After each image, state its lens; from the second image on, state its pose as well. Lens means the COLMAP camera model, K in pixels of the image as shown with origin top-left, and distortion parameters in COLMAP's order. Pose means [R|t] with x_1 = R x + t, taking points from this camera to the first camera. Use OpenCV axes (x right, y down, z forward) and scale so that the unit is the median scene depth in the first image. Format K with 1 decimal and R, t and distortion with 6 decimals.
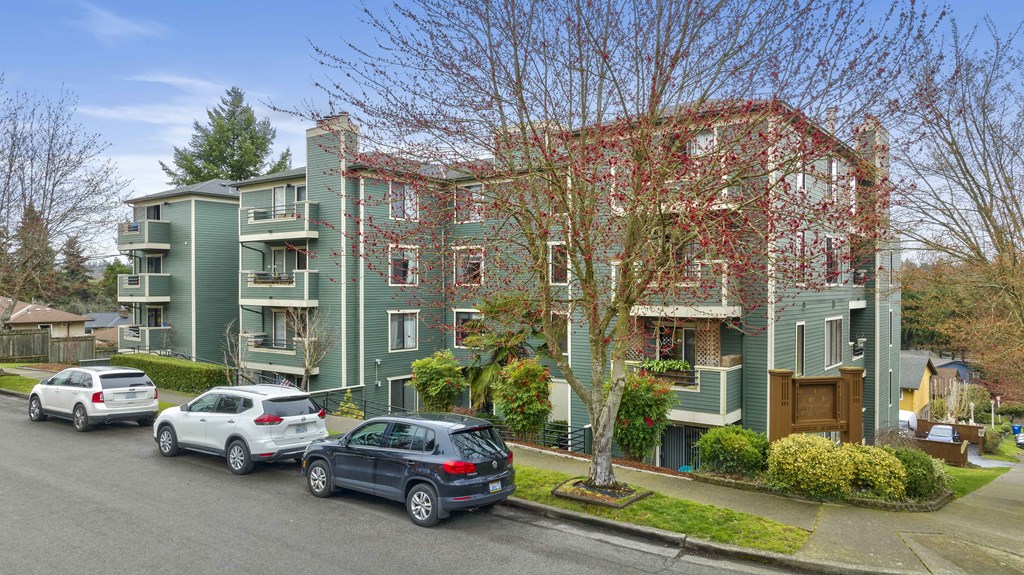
lens RADIAL K [[717.3, 0, 508.3], [0, 717.3, 287.7], [0, 0, 1]] dist [-0.019326, 0.003626]
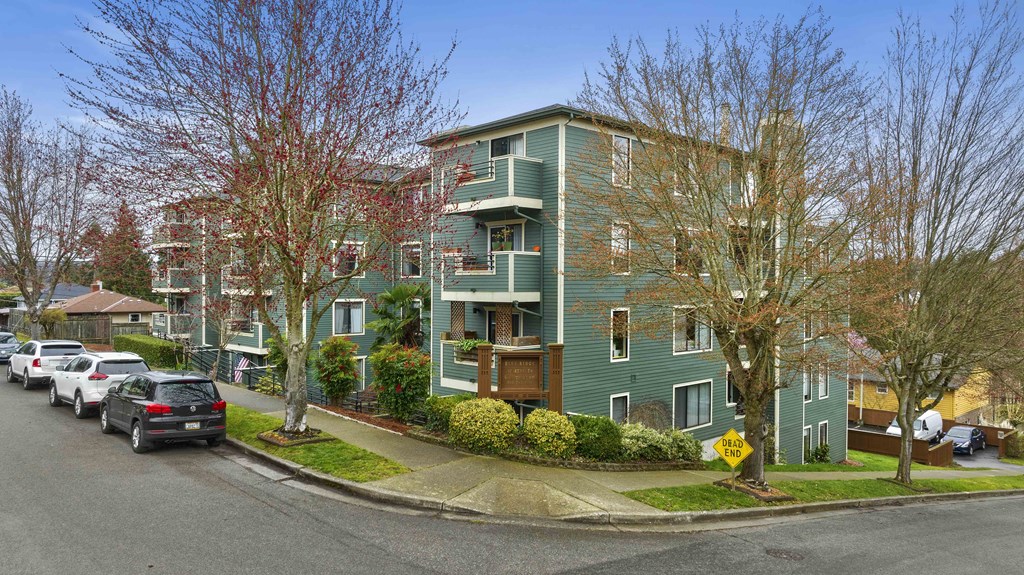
lens RADIAL K [[717.3, 0, 508.3], [0, 717.3, 287.7], [0, 0, 1]] dist [-0.019326, 0.003626]
pose [[0.985297, 0.002053, -0.170838, 0.472971], [-0.001404, 0.999991, 0.003915, 0.013852], [0.170845, -0.003618, 0.985291, -0.107658]]
